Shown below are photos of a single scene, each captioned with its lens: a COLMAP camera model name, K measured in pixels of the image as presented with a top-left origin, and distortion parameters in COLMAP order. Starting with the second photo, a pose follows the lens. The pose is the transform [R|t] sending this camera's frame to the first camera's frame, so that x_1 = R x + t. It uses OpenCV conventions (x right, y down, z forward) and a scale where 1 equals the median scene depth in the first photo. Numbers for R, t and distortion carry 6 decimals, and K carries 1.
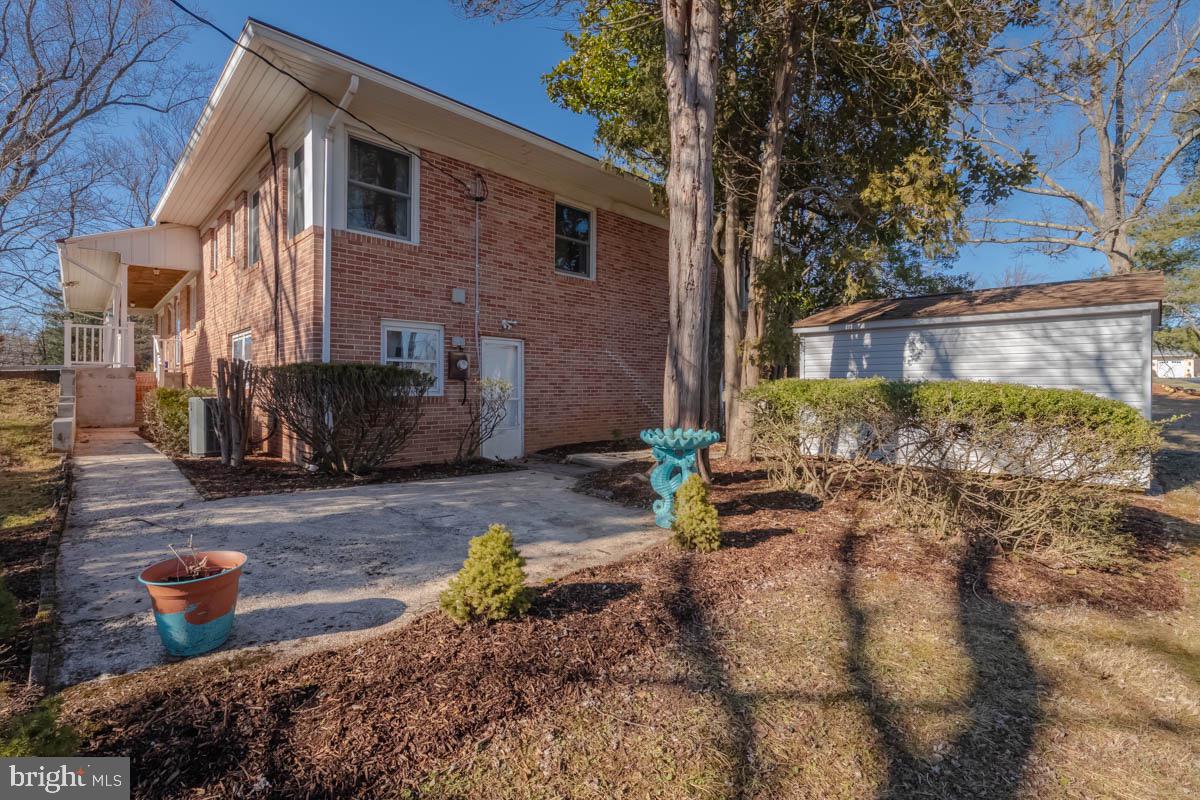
lens RADIAL K [[538.0, 0, 604.3], [0, 538.0, 398.6], [0, 0, 1]] dist [-0.000645, -0.007877]
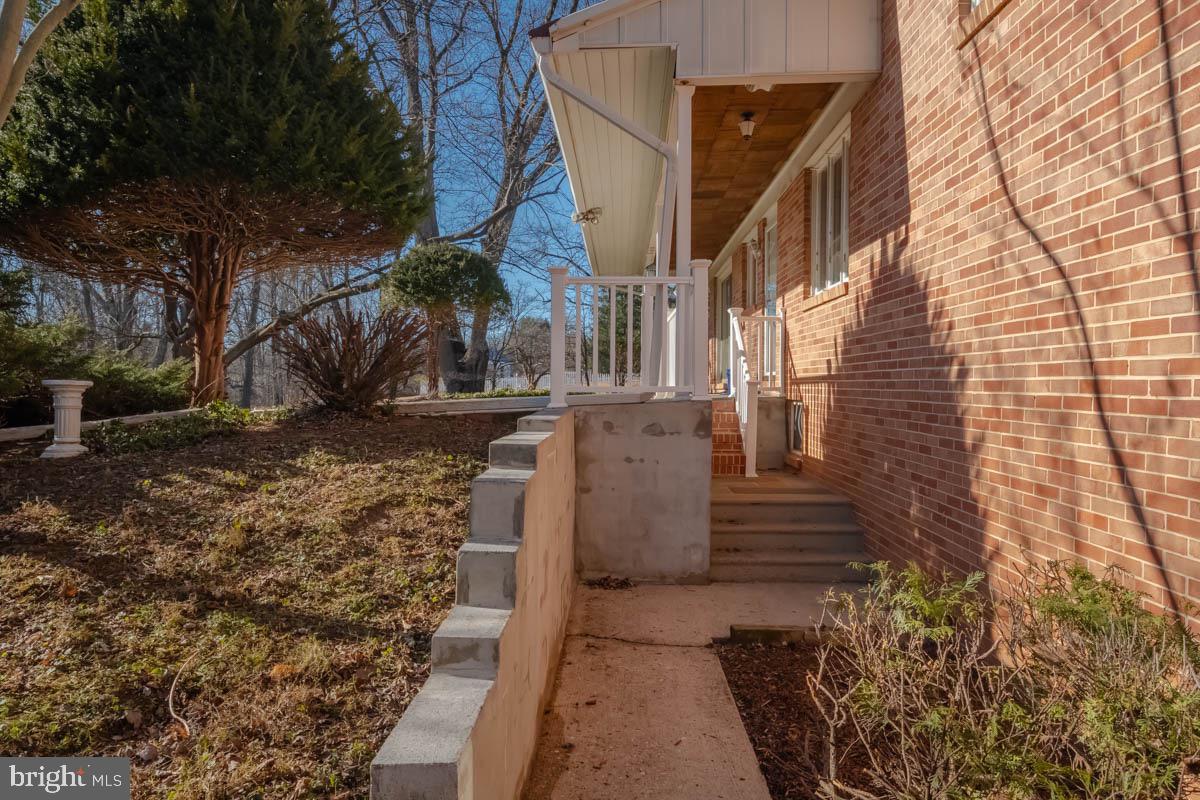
lens RADIAL K [[796.7, 0, 600.0], [0, 796.7, 400.0], [0, 0, 1]] dist [0.000341, 0.000015]
pose [[0.691111, 0.002108, -0.722745, -0.484458], [-0.002924, 0.999996, 0.000120, -0.049794], [0.722743, 0.002030, 0.691114, 0.522032]]
